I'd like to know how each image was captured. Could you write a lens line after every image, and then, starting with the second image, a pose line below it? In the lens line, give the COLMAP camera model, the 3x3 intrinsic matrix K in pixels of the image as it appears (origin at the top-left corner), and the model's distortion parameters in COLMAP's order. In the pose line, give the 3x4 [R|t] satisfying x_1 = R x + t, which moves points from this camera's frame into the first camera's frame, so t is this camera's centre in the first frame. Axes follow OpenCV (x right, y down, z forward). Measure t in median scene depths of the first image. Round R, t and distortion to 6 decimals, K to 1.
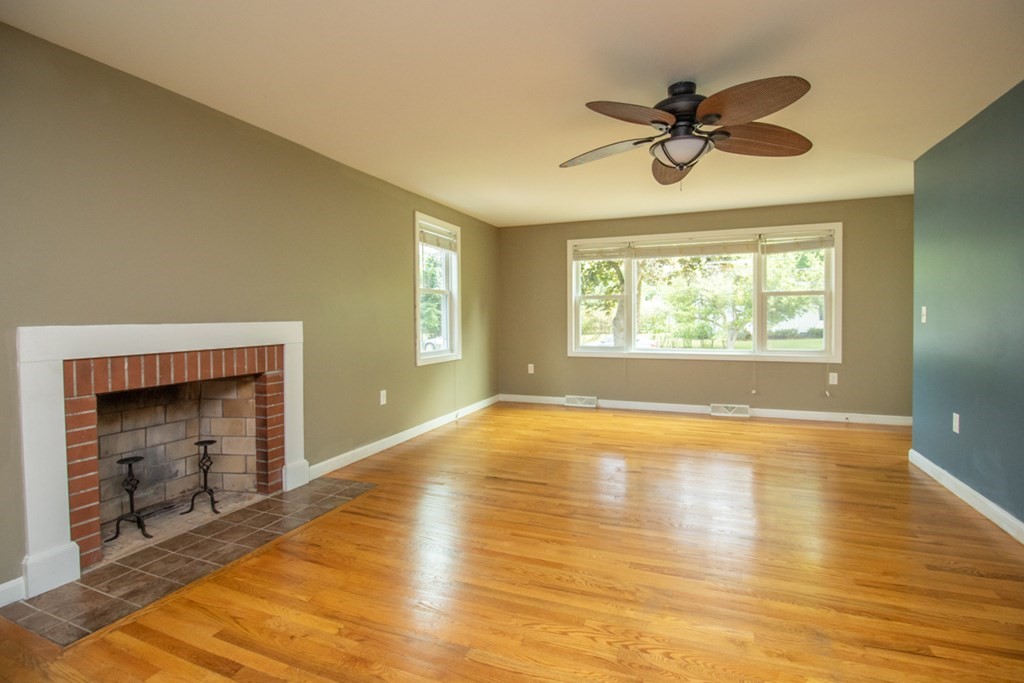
lens RADIAL K [[495.5, 0, 515.0], [0, 495.5, 326.7], [0, 0, 1]] dist [-0.000031, -0.015355]
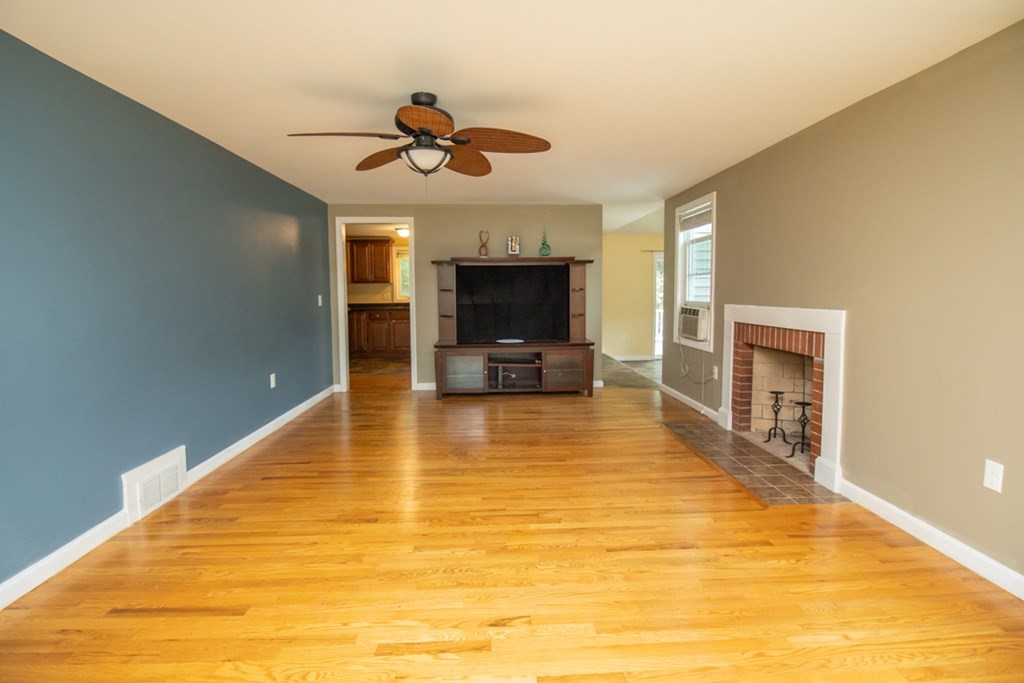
lens RADIAL K [[474.9, 0, 515.3], [0, 474.9, 324.7], [0, 0, 1]] dist [-0.001264, -0.013590]
pose [[-0.910659, 0.041148, -0.411105, 0.421975], [0.003275, 0.995716, 0.092408, -0.061784], [0.413146, 0.082806, -0.906892, 1.447964]]
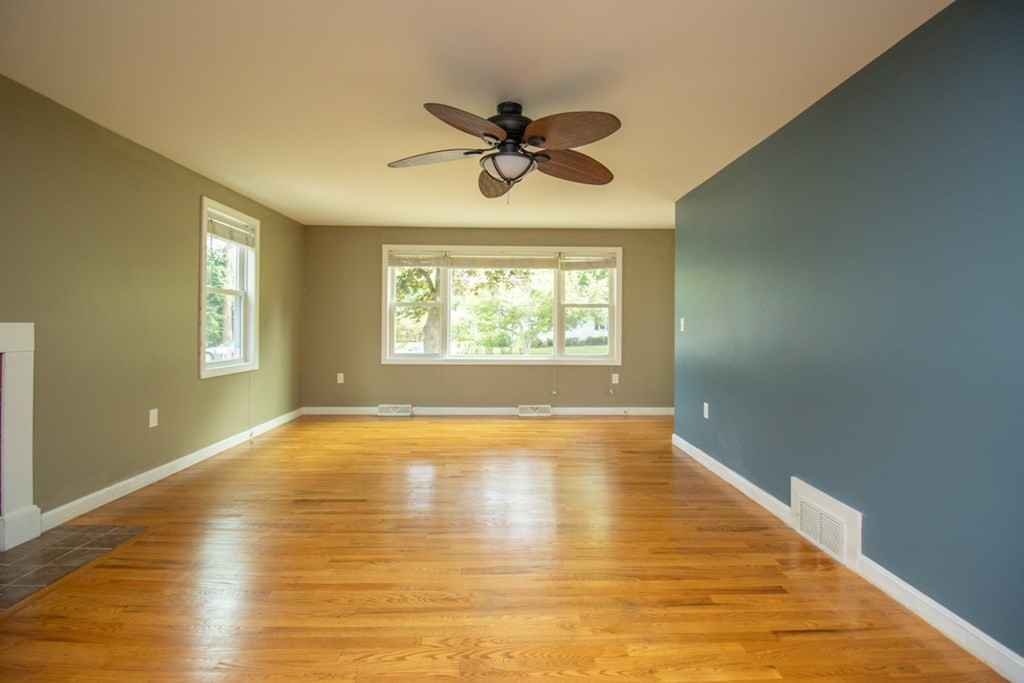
lens RADIAL K [[486.9, 0, 524.0], [0, 486.9, 322.4], [0, 0, 1]] dist [-0.000941, -0.014441]
pose [[0.917178, 0.014917, 0.398198, -0.031317], [-0.004563, 0.999627, -0.026936, 0.004558], [-0.398451, 0.022888, 0.916904, 0.027482]]
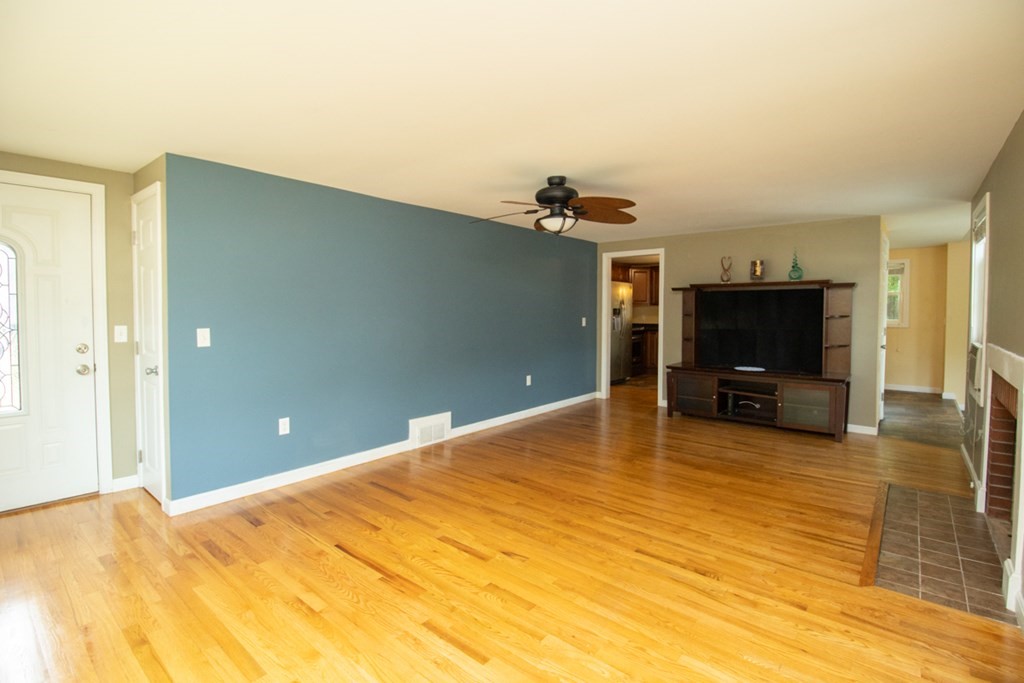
lens RADIAL K [[471.7, 0, 521.7], [0, 471.7, 324.7], [0, 0, 1]] dist [-0.000016, -0.013496]
pose [[-0.952171, -0.005706, 0.305513, 0.007689], [0.010350, 0.998650, 0.050909, -0.088597], [-0.305391, 0.051637, -0.950826, 1.674818]]
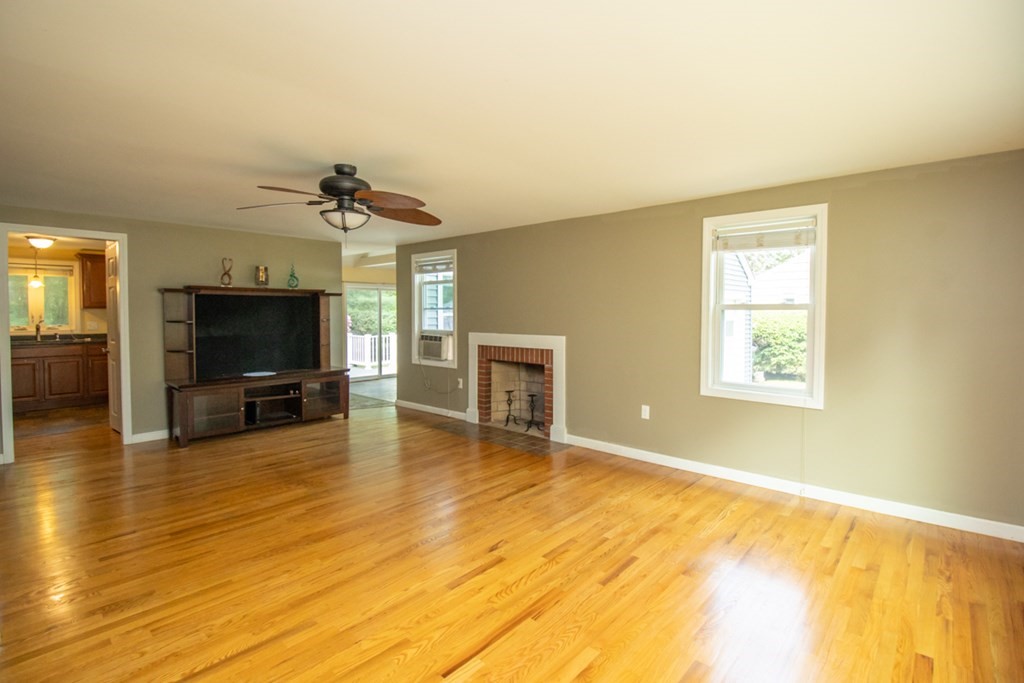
lens RADIAL K [[474.9, 0, 515.3], [0, 474.9, 324.7], [0, 0, 1]] dist [-0.001264, -0.013590]
pose [[-0.357252, 0.029132, -0.933553, 0.934528], [-0.018171, 0.999108, 0.038131, -0.093954], [0.933831, 0.030586, -0.356404, 1.310798]]
